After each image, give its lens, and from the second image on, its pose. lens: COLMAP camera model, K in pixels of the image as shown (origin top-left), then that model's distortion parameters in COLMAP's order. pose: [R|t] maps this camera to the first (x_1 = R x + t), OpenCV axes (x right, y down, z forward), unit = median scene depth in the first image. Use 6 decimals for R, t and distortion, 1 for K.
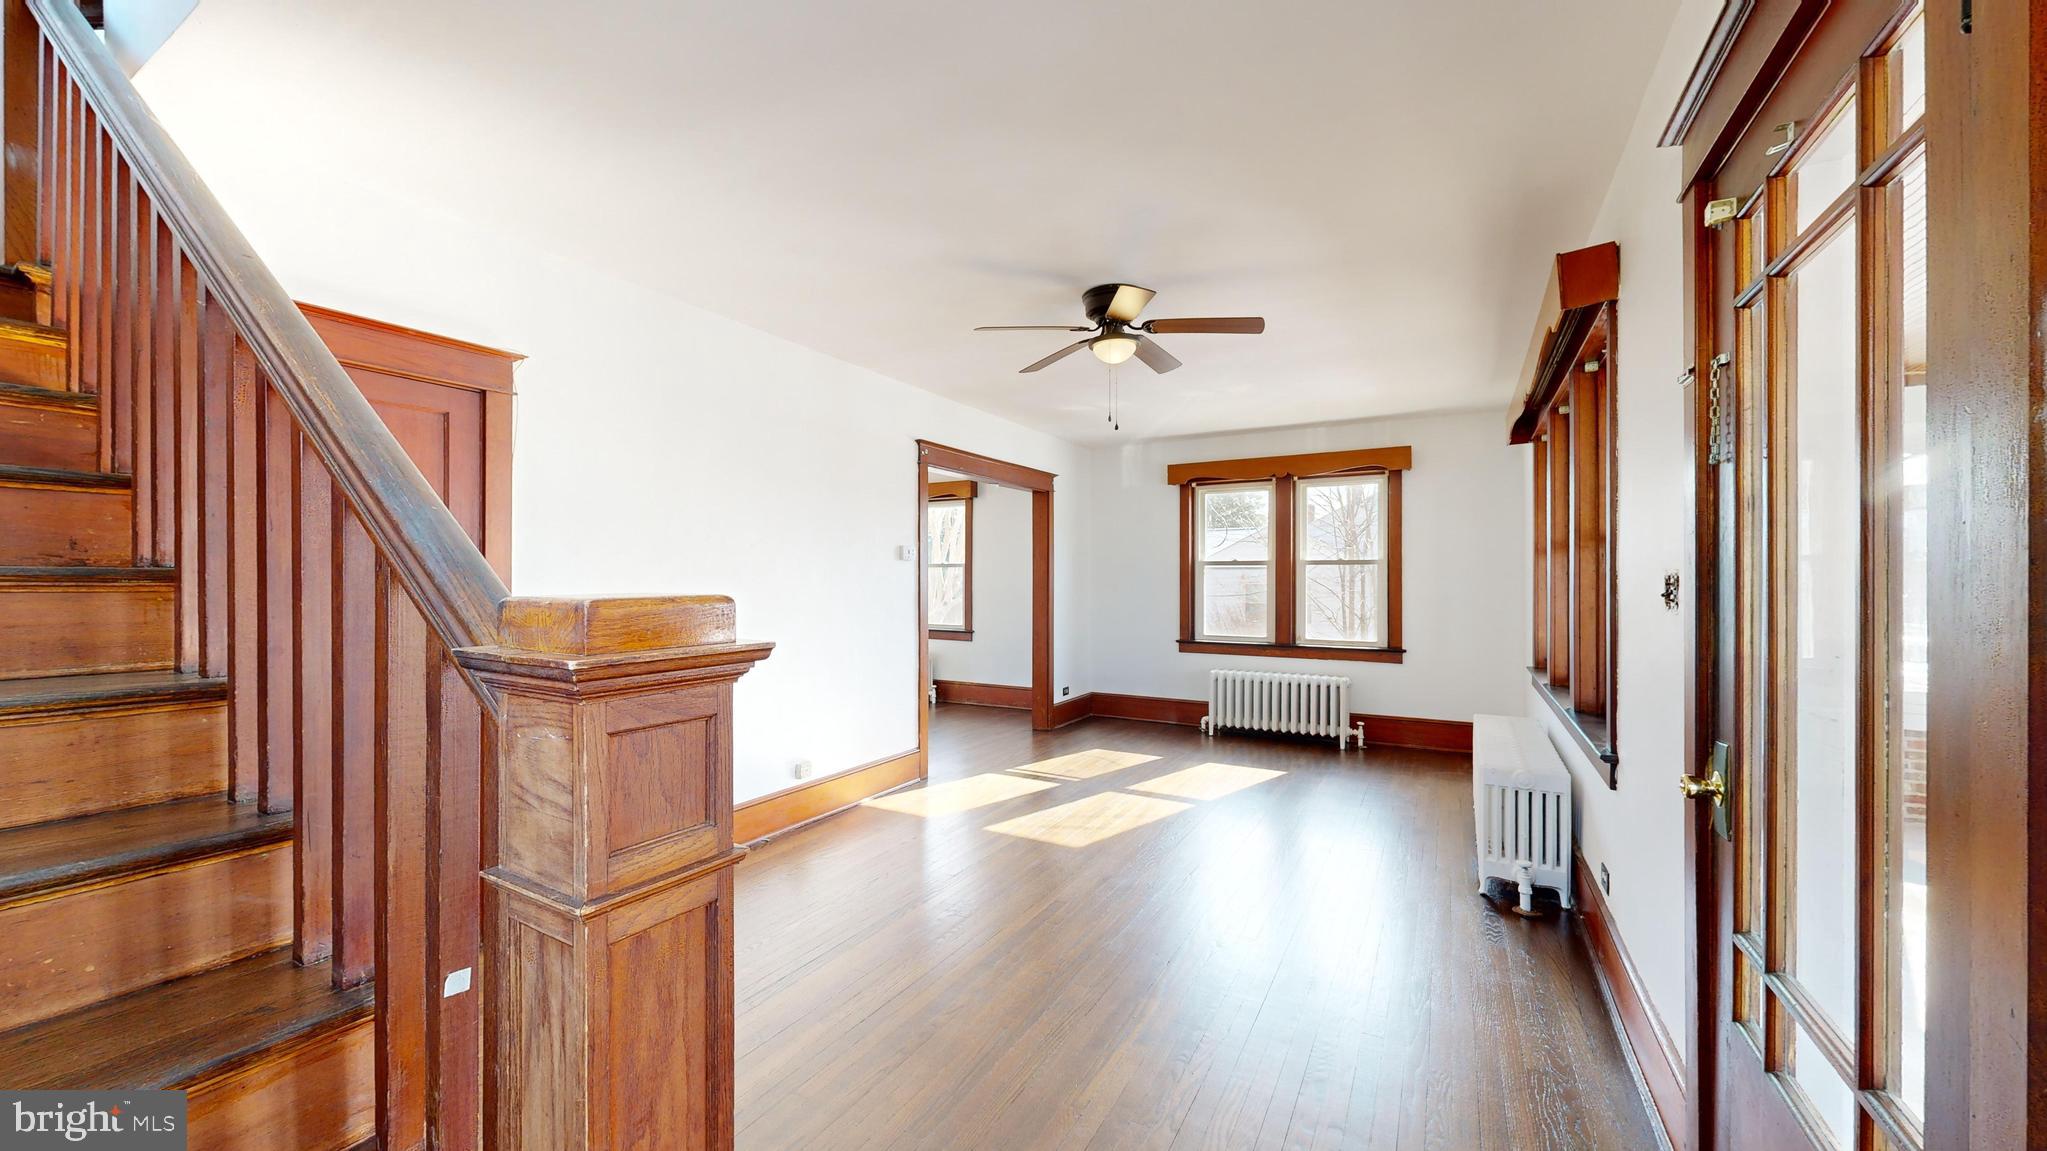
lens RADIAL K [[752.6, 0, 1014.0], [0, 752.6, 576.9], [0, 0, 1]] dist [0.001922, -0.000212]
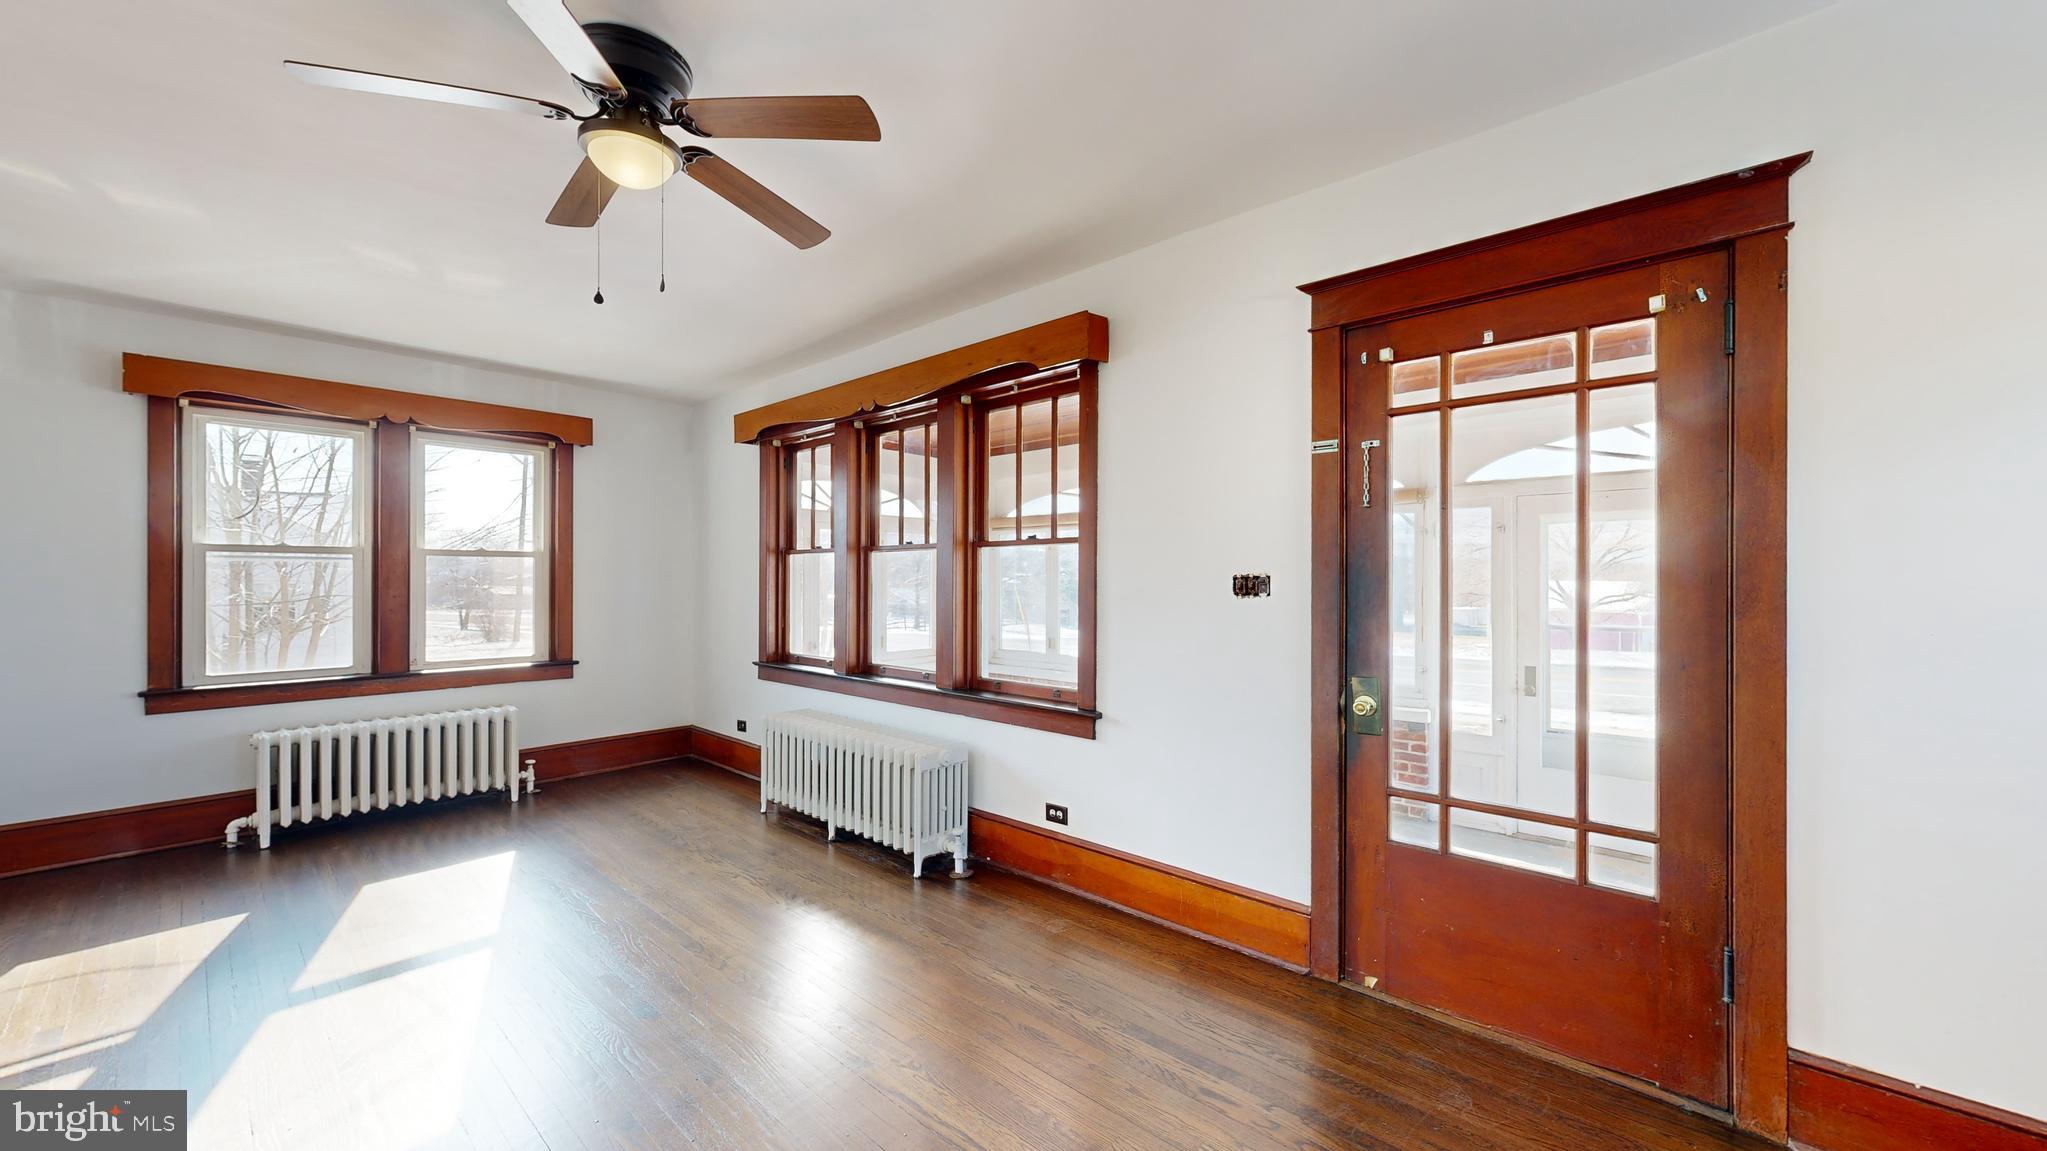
lens RADIAL K [[752.6, 0, 1024.4], [0, 752.6, 575.7], [0, 0, 1]] dist [0.001922, -0.000212]
pose [[0.216423, 0.002779, 0.976296, -0.171381], [0.000911, 0.999995, -0.003049, 0.005567], [-0.976299, 0.001550, 0.216419, 0.305651]]
